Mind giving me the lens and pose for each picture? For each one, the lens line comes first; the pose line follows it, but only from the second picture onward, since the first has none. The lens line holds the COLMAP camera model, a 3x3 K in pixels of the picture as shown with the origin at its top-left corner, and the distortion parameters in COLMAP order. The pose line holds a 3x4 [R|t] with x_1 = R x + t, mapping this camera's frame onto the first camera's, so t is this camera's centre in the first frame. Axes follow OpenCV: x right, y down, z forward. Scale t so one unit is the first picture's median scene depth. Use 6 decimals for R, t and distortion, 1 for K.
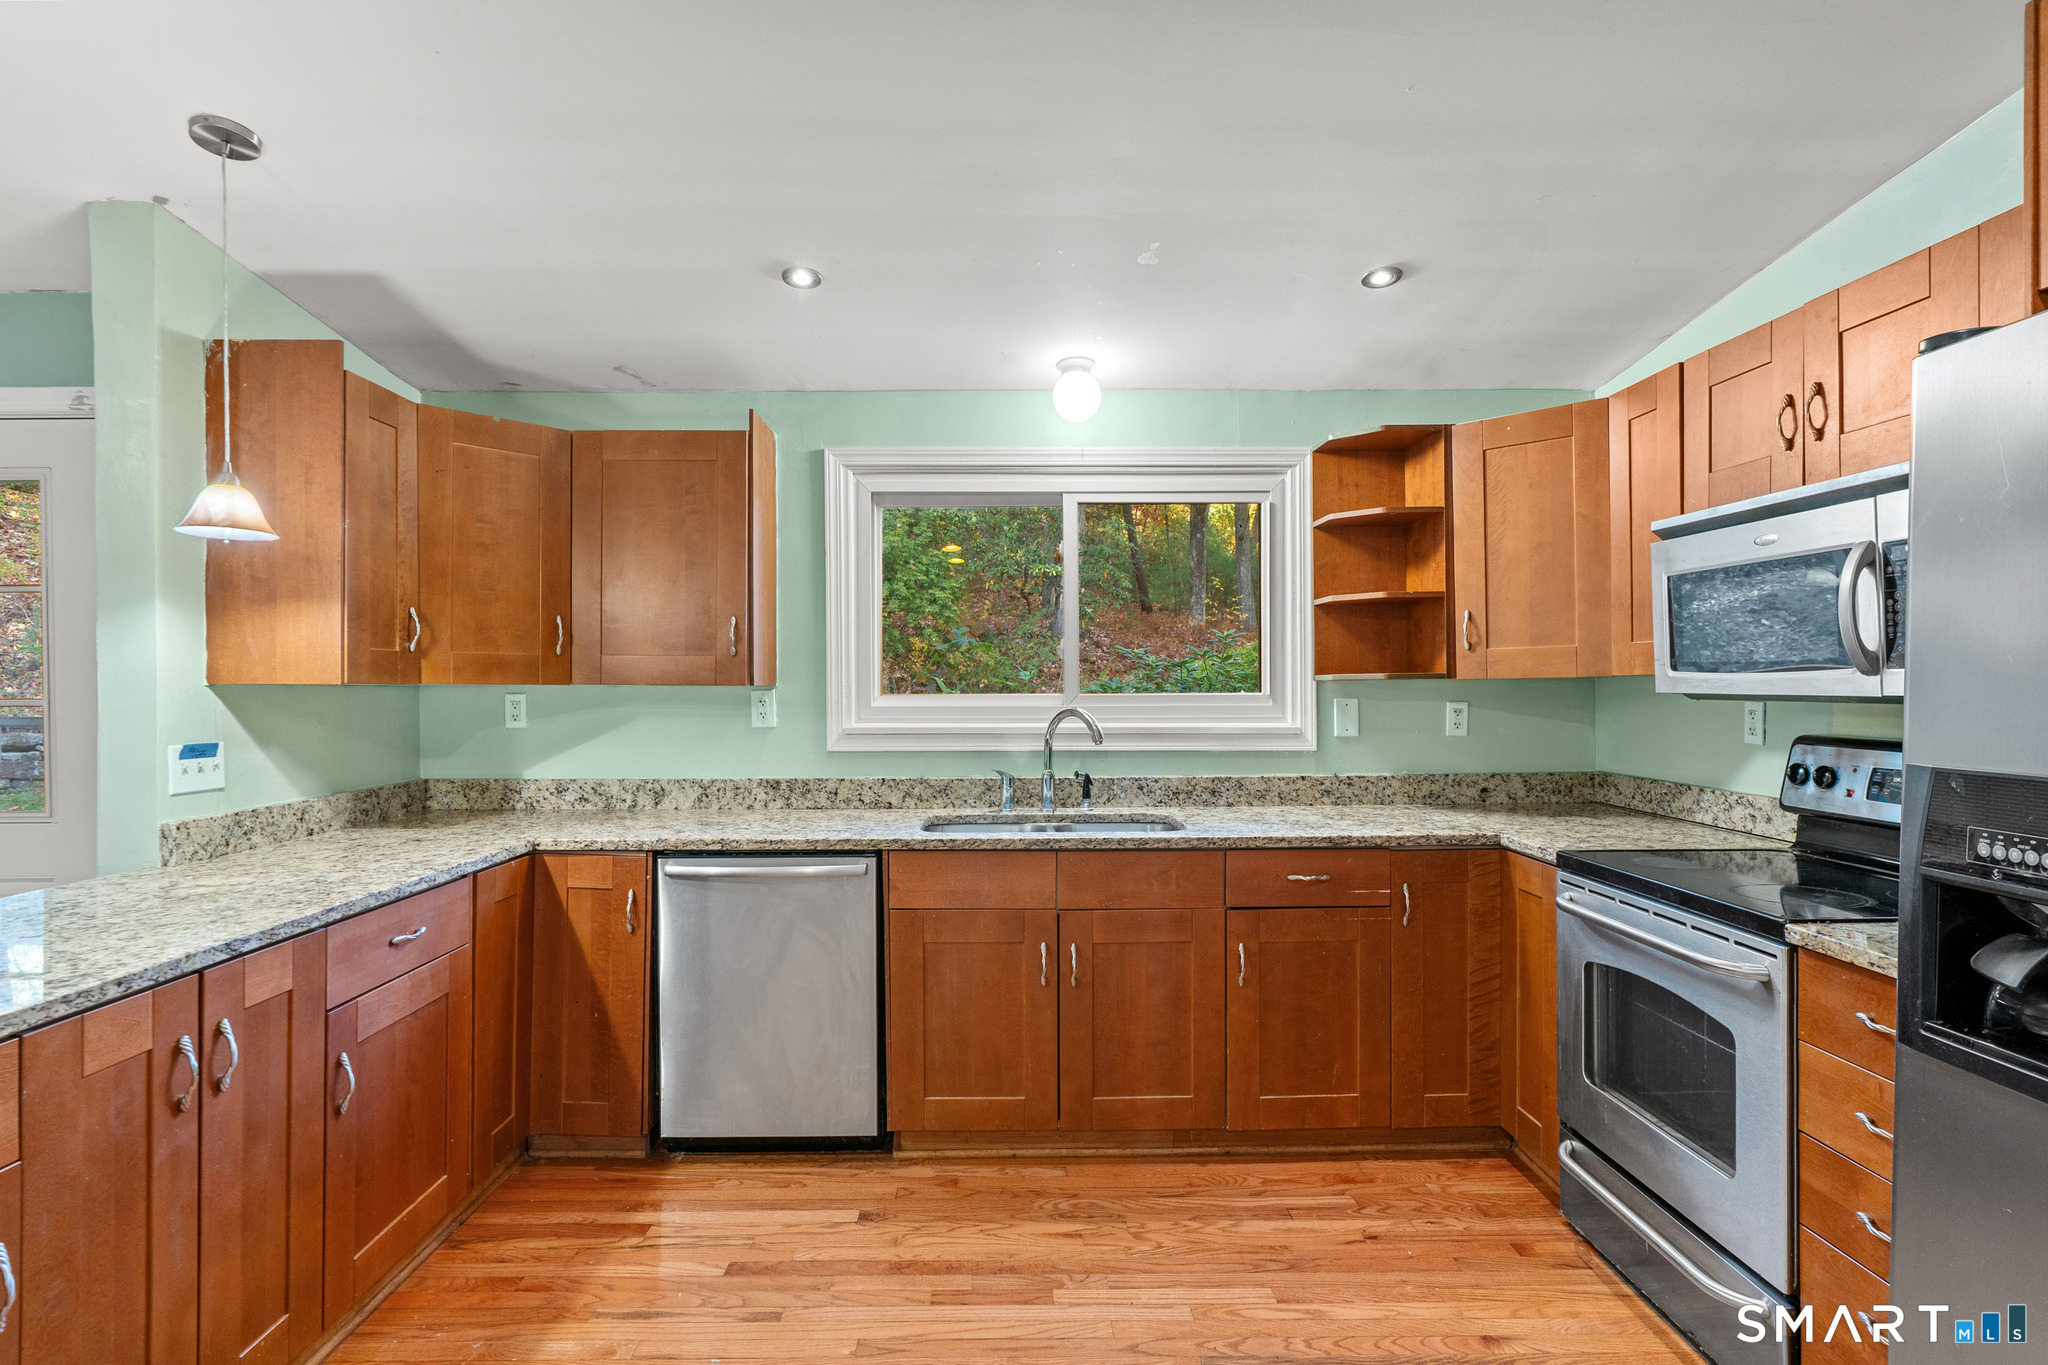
lens RADIAL K [[1044.0, 0, 993.5], [0, 1044.0, 689.2], [0, 0, 1]] dist [-0.003062, 0.000398]
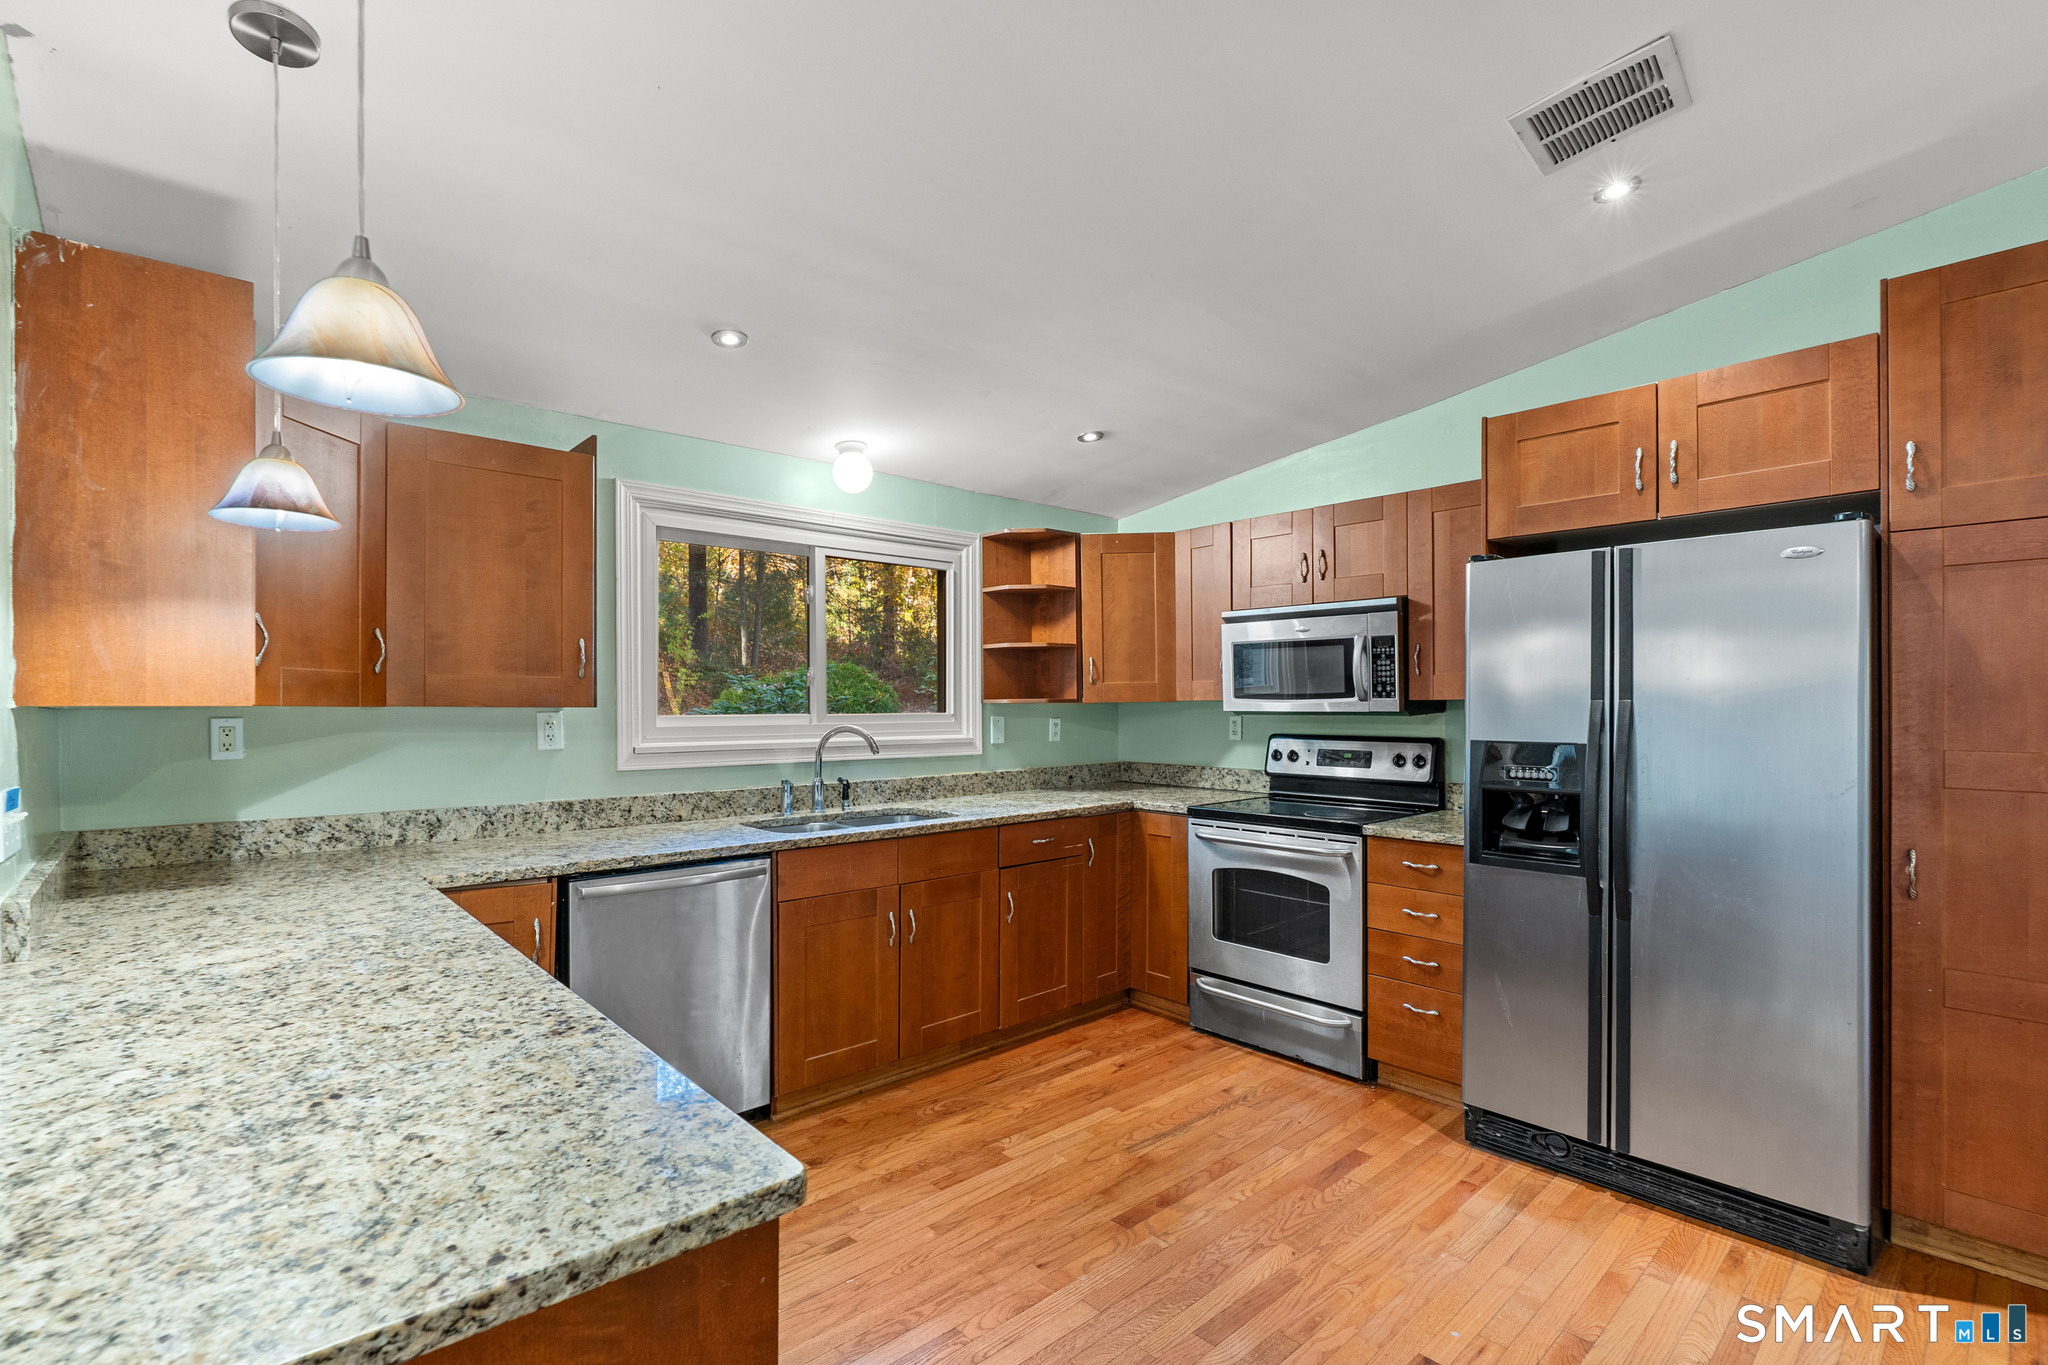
lens RADIAL K [[932.3, 0, 1013.2], [0, 932.3, 698.8], [0, 0, 1]] dist [-0.007015, 0.002383]
pose [[0.751615, 0.005239, 0.659581, -0.574023], [0.003659, 0.999920, -0.012113, 0.000653], [-0.659592, 0.011518, 0.751536, 0.058131]]
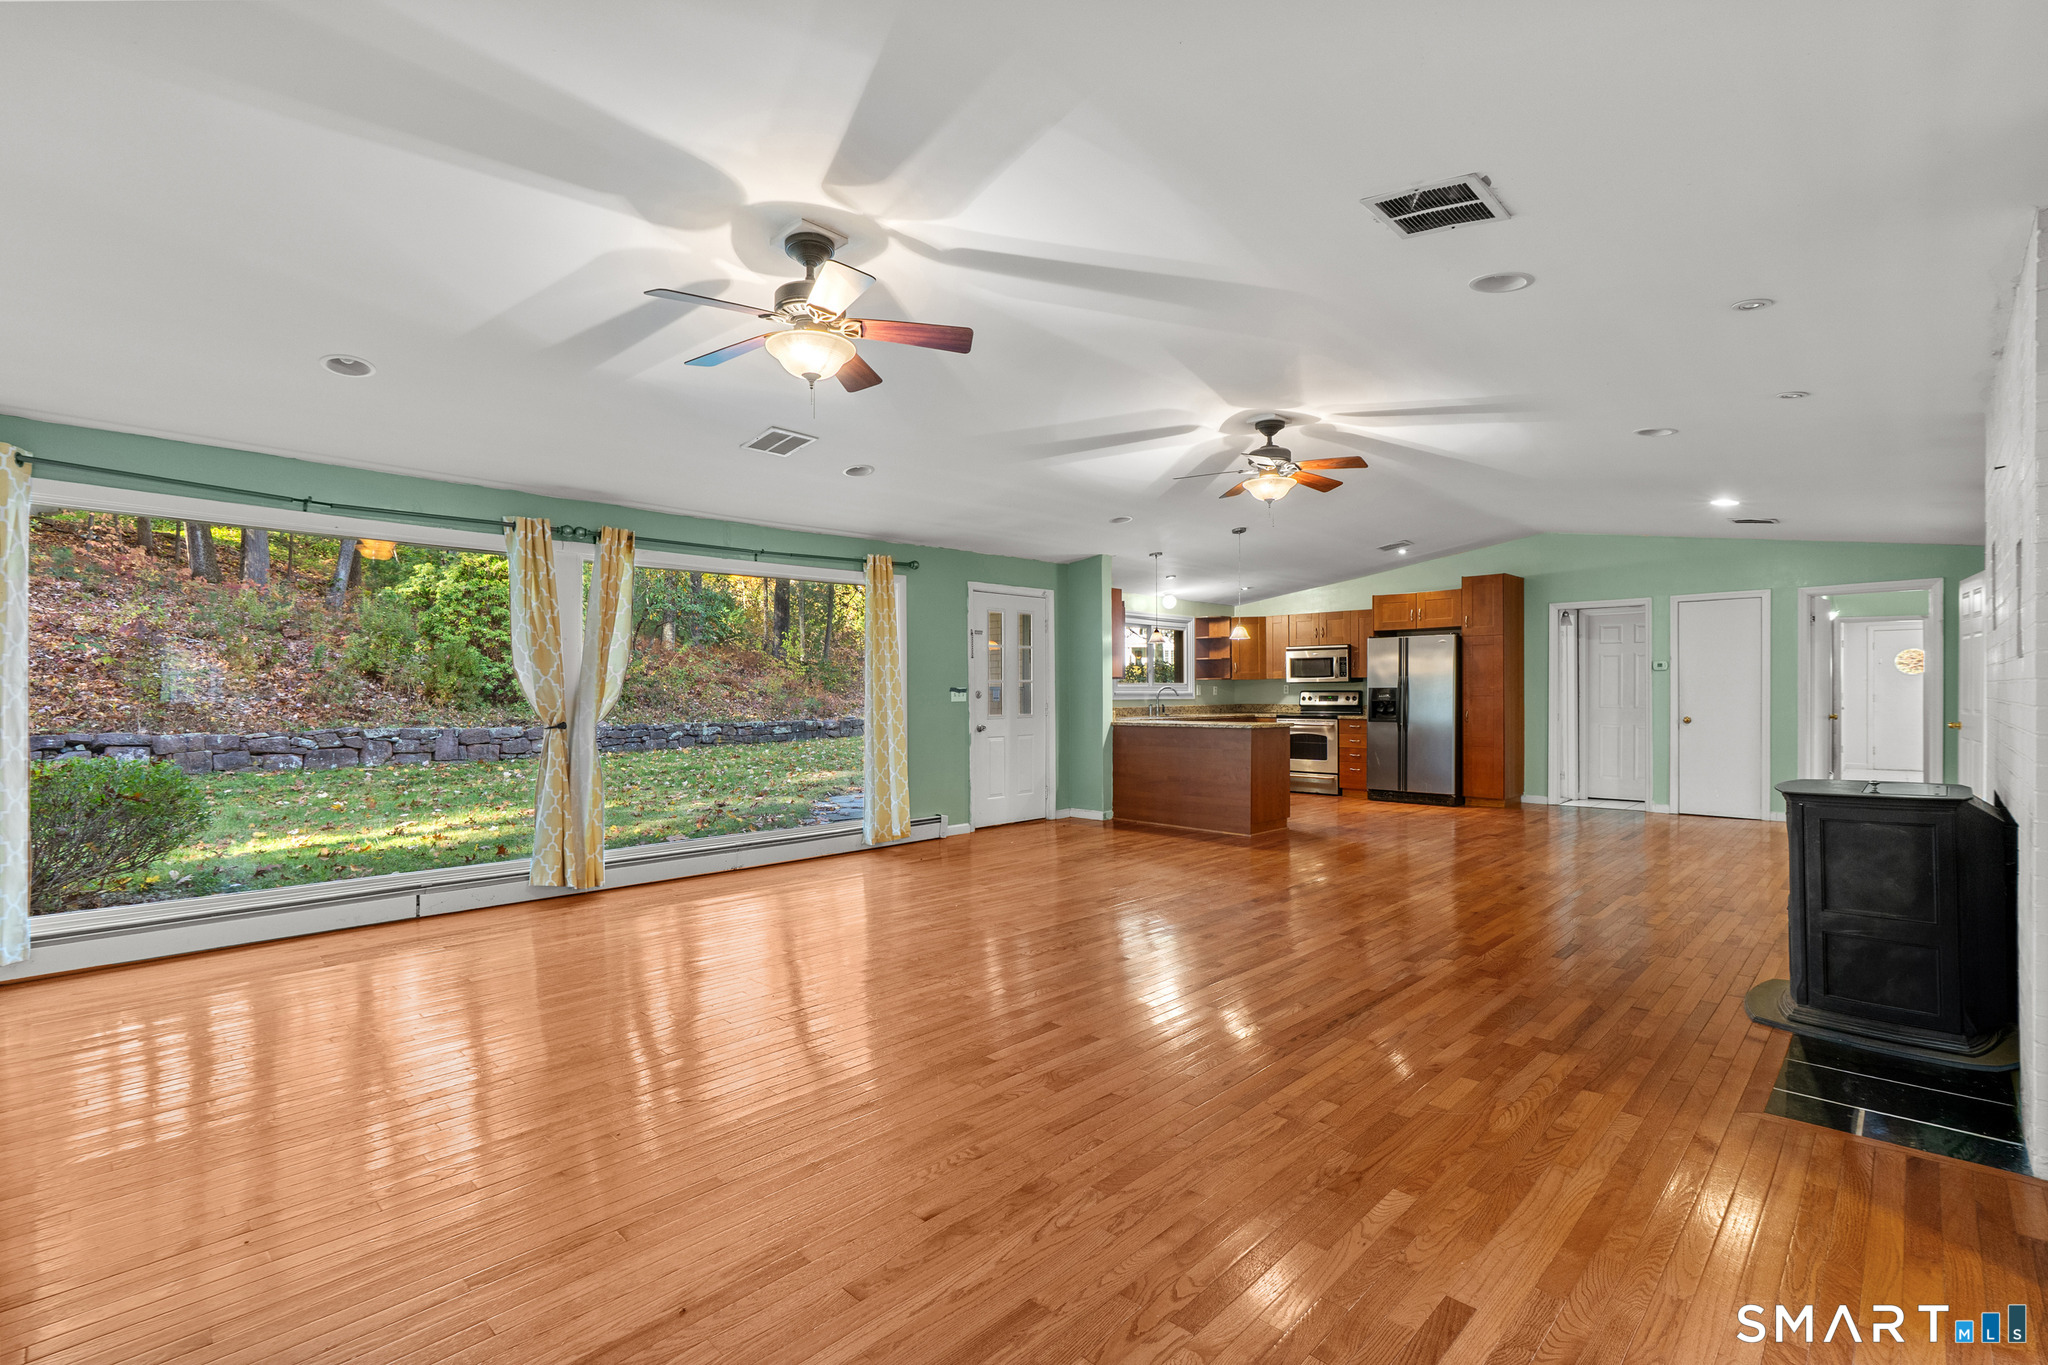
lens RADIAL K [[932.3, 0, 1017.3], [0, 932.3, 688.8], [0, 0, 1]] dist [-0.007015, 0.002383]
pose [[0.706275, 0.003775, 0.707928, -2.998047], [0.006245, 0.999914, -0.011563, 0.070127], [-0.707910, 0.012587, 0.706190, -1.070489]]
